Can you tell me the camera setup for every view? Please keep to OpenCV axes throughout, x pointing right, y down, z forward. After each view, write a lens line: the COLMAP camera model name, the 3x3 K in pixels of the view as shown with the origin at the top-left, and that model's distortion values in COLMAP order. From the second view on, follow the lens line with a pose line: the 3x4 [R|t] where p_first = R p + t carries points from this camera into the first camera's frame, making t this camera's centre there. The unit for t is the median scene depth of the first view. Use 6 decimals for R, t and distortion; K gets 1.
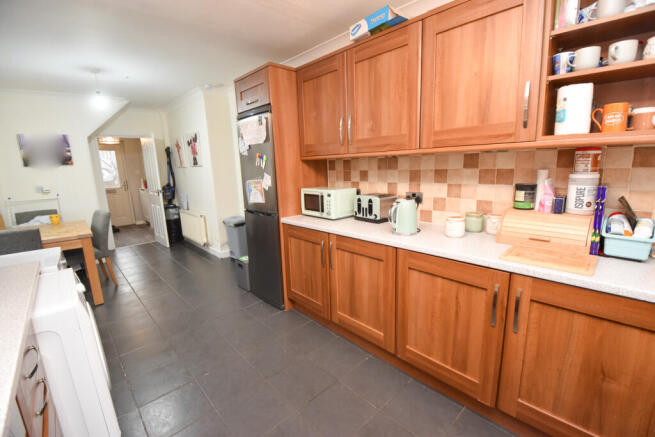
lens RADIAL K [[288.4, 0, 327.5], [0, 288.4, 218.5], [0, 0, 1]] dist [-0.000824, -0.000211]
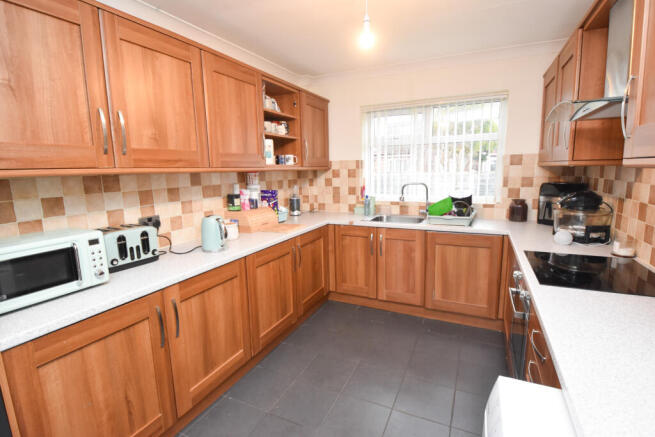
lens RADIAL K [[313.1, 0, 327.5], [0, 313.1, 218.5], [0, 0, 1]] dist [0.000490, -0.000016]
pose [[-0.367823, -0.105865, 0.923850, -0.792562], [0.203584, 0.960228, 0.191089, -0.165314], [-0.907337, 0.258369, -0.331641, 0.891738]]
